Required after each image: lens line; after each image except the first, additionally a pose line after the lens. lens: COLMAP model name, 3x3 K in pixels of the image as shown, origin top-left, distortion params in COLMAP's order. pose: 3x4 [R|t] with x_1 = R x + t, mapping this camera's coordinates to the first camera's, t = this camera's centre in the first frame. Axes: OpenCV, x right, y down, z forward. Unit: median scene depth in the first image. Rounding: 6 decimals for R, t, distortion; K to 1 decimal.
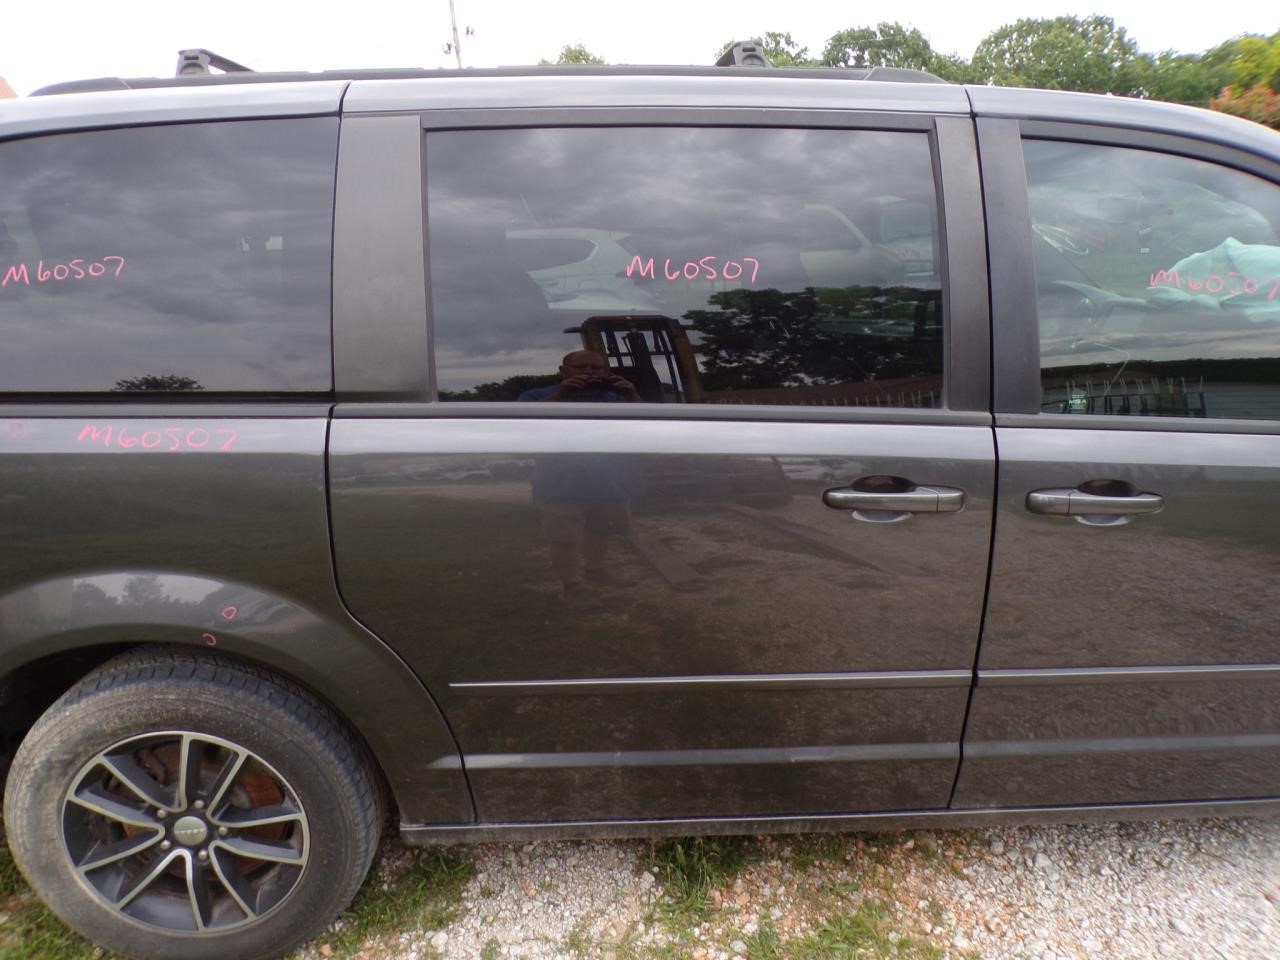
lens RADIAL K [[893.7, 0, 643.5], [0, 893.7, 477.6], [0, 0, 1]] dist [-0.025248, -0.006322]
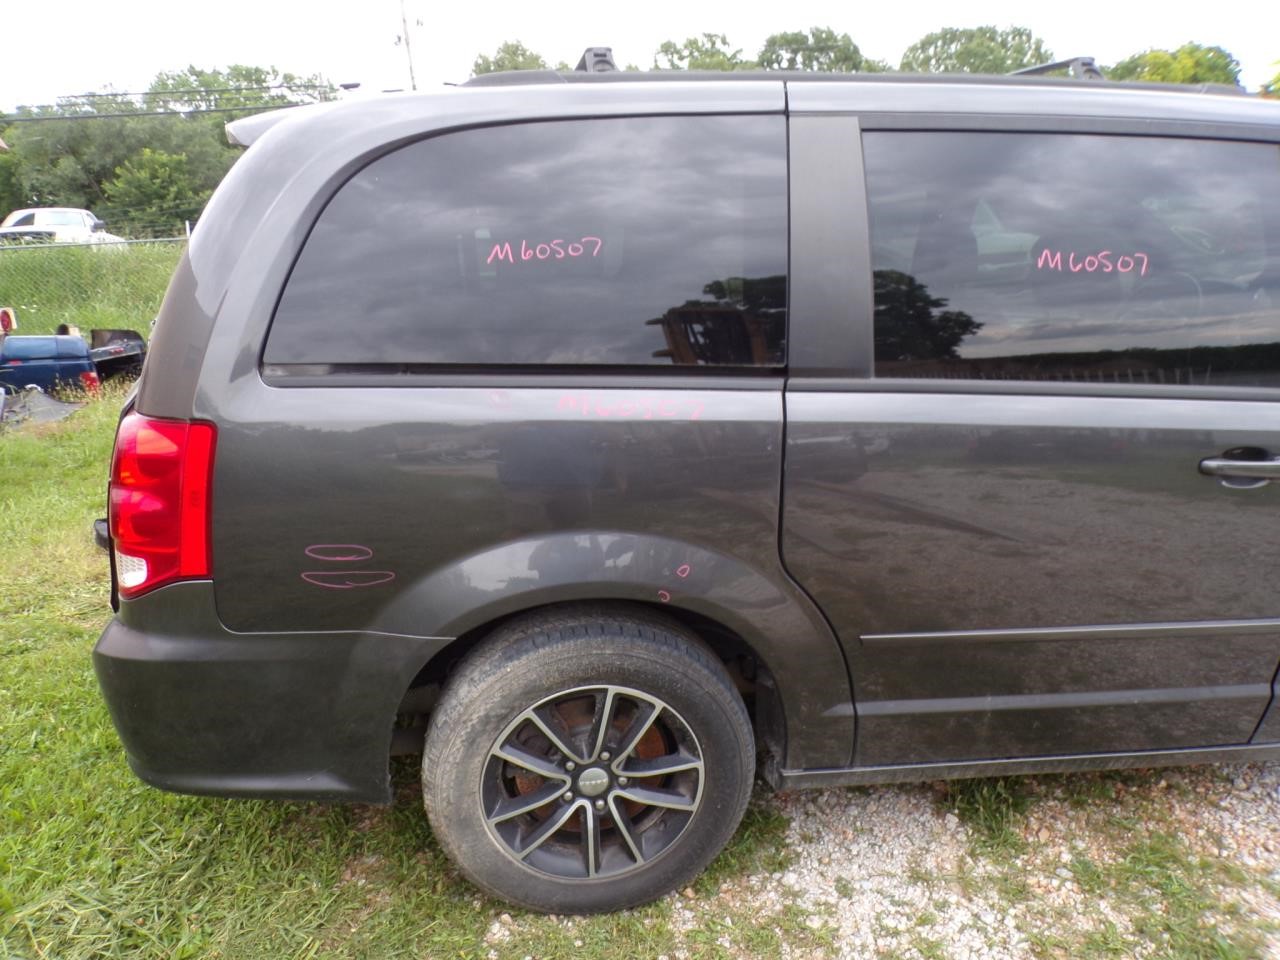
lens RADIAL K [[892.3, 0, 638.7], [0, 892.3, 465.7], [0, 0, 1]] dist [-0.036775, 0.003365]
pose [[0.997924, 0.000174, 0.064399, -0.524737], [0.000280, 0.999975, -0.007049, 0.028763], [-0.064398, 0.007052, 0.997899, -0.068494]]
